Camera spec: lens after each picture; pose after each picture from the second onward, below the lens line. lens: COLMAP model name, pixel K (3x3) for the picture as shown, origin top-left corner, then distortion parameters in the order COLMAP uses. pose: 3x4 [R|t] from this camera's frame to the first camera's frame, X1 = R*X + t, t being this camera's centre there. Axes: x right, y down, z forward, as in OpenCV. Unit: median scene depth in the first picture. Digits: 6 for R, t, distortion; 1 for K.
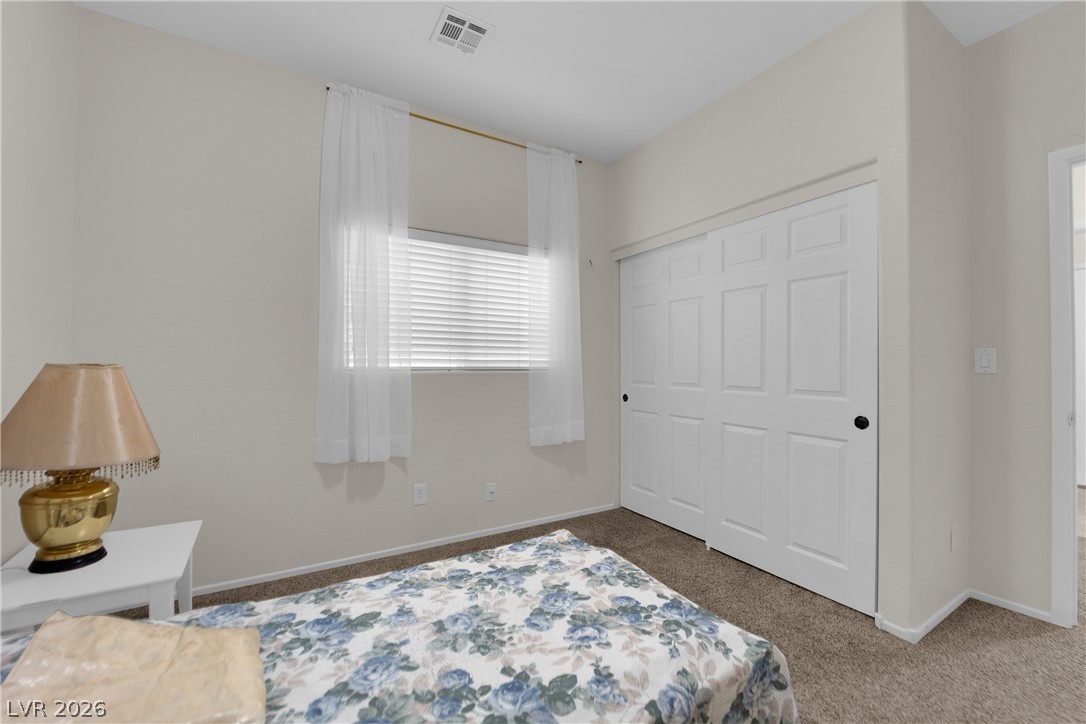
lens RADIAL K [[437.7, 0, 543.9], [0, 437.7, 361.2], [0, 0, 1]] dist [-0.002258, -0.009463]
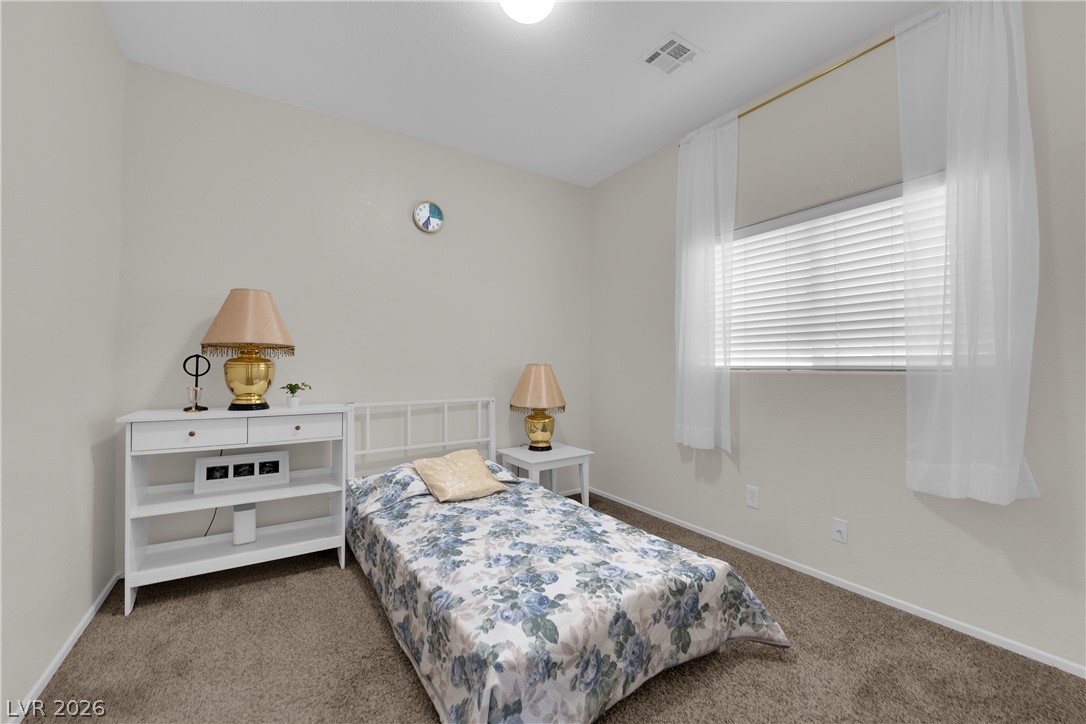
lens RADIAL K [[437.7, 0, 543.9], [0, 437.7, 361.2], [0, 0, 1]] dist [-0.002258, -0.009463]
pose [[0.029926, -0.012936, -0.999468, 1.225186], [0.008245, 0.999885, -0.012694, 0.020273], [0.999518, -0.007861, 0.030029, 0.911886]]
